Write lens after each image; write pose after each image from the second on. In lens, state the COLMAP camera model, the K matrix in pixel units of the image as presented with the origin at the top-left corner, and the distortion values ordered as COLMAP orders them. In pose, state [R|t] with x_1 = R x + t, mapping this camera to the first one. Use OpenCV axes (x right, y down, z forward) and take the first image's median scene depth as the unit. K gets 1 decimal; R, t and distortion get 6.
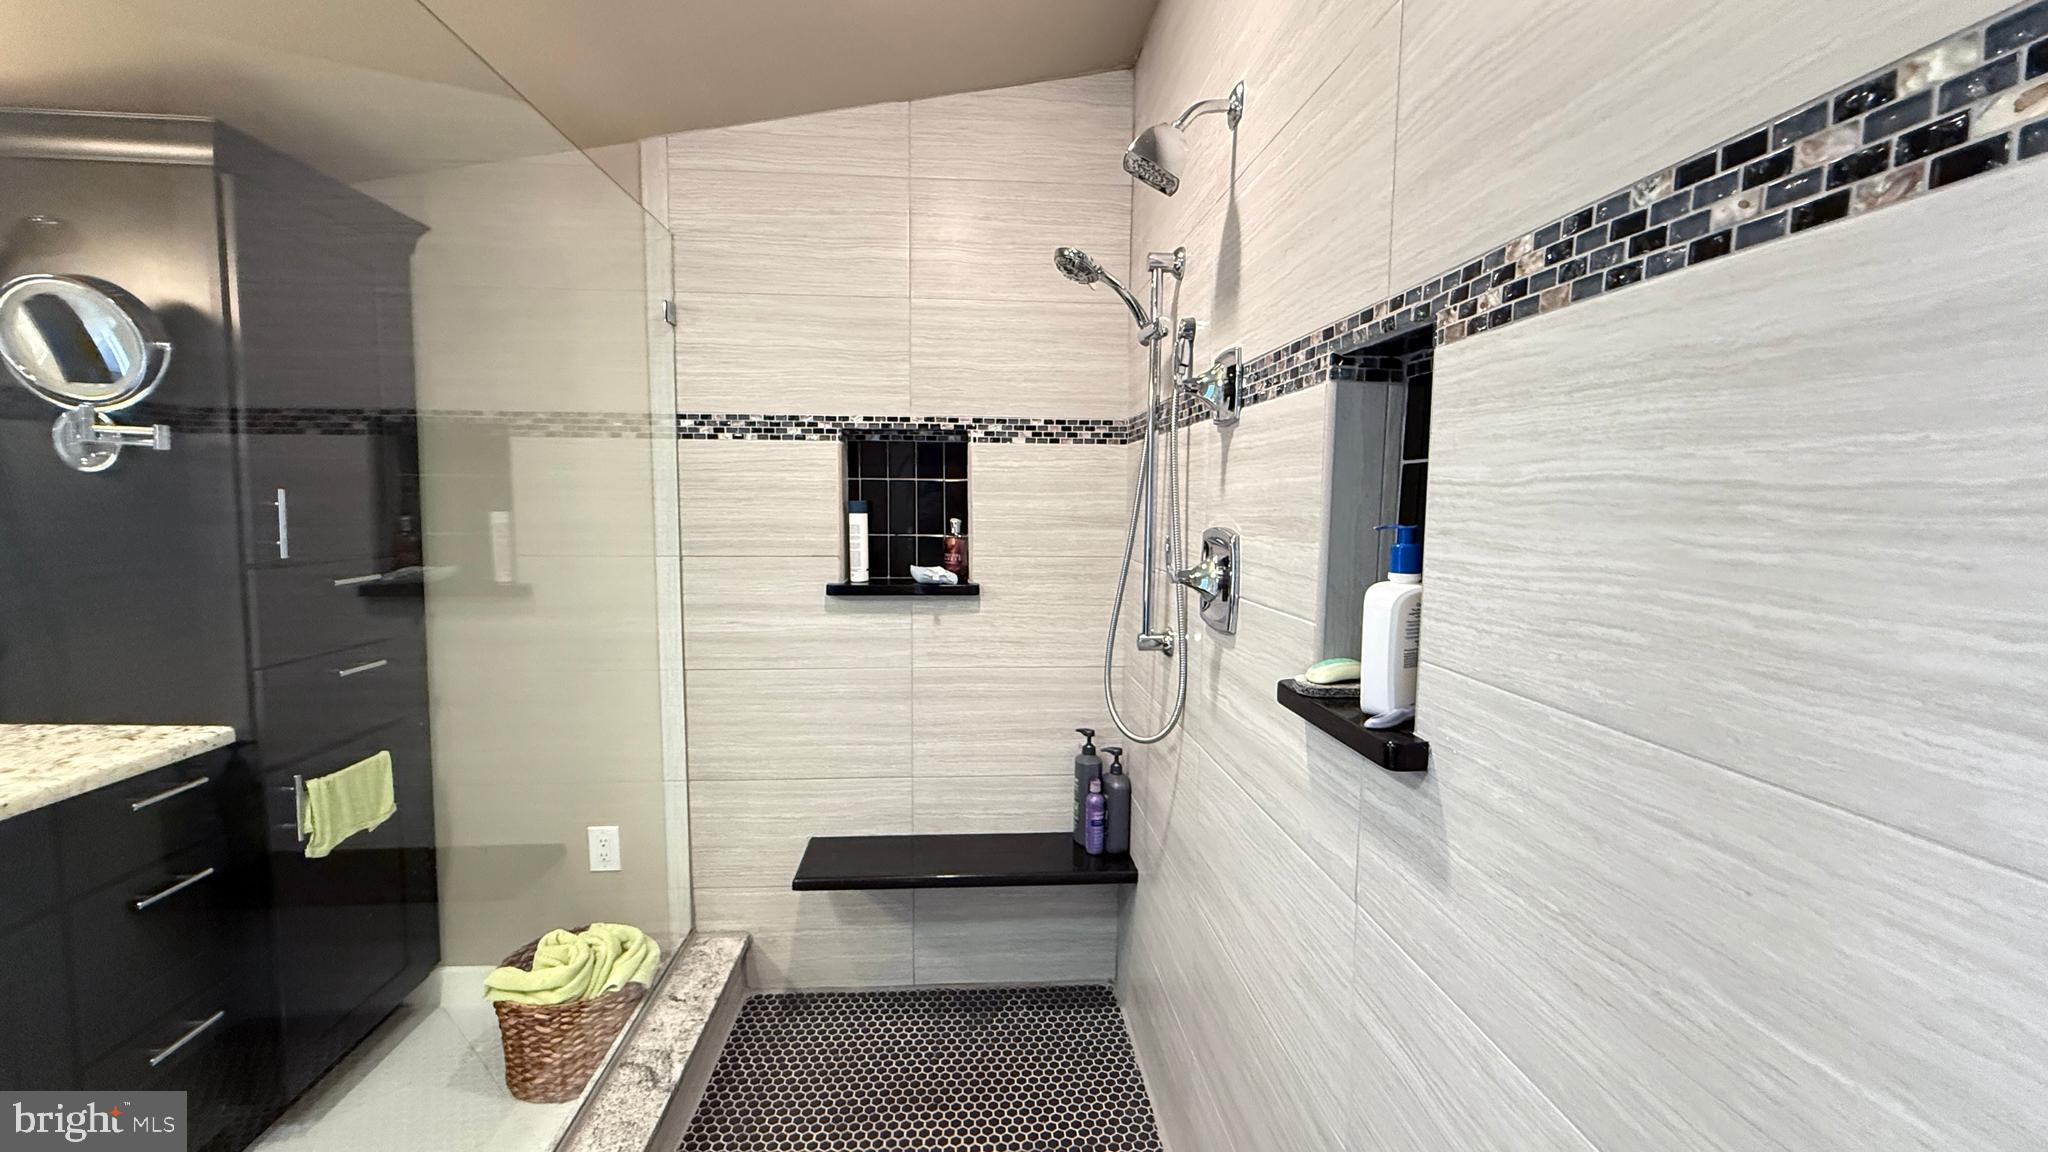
lens RADIAL K [[816.0, 0, 1021.4], [0, 816.0, 576.3], [0, 0, 1]] dist [-0.003657, 0.001260]
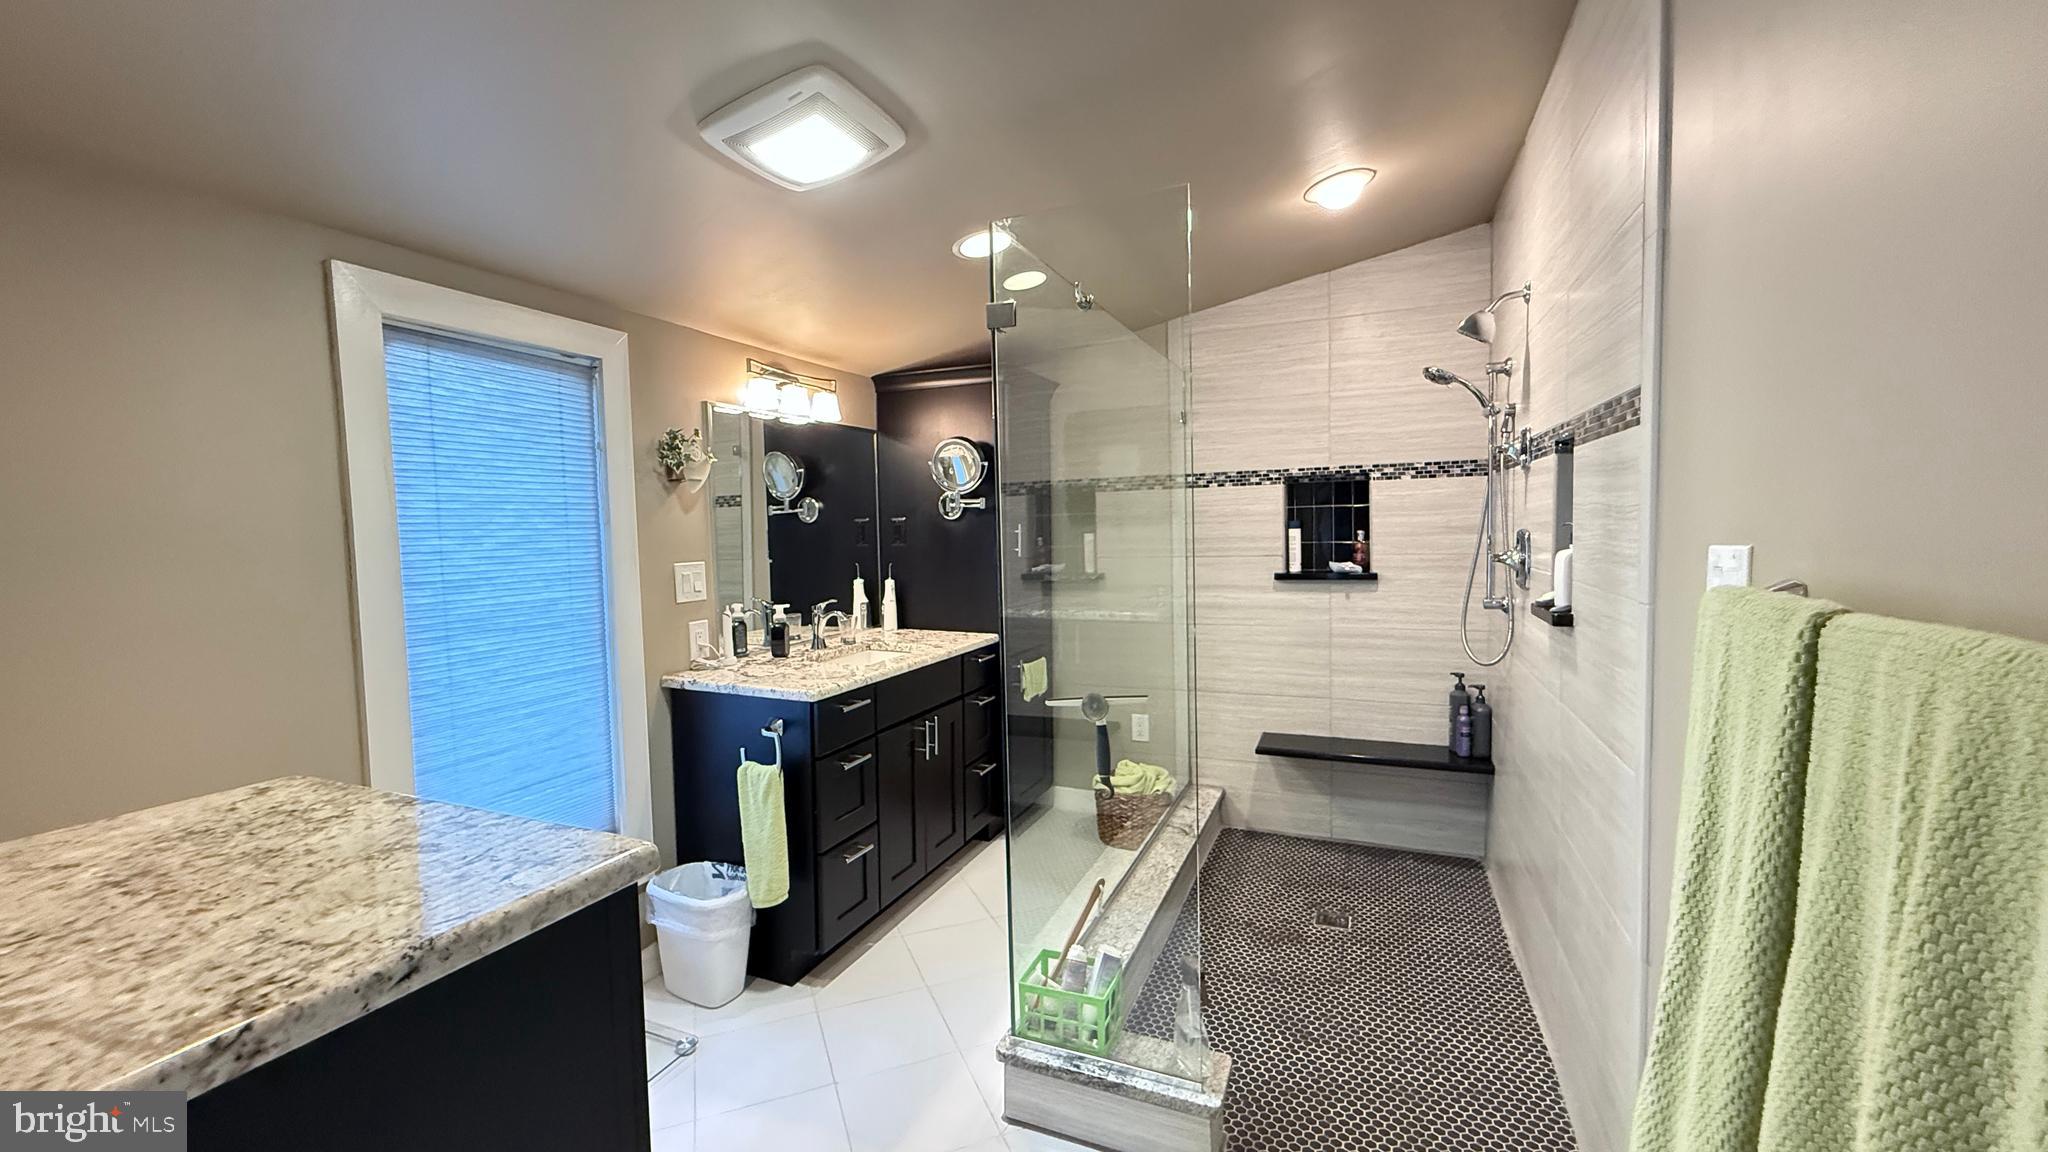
lens RADIAL K [[816.0, 0, 1017.1], [0, 816.0, 575.6], [0, 0, 1]] dist [-0.003657, 0.001260]
pose [[0.883896, -0.003058, -0.467674, 0.066160], [-0.010050, 0.999624, -0.025531, 0.060976], [0.467576, 0.027267, 0.883532, -0.666556]]
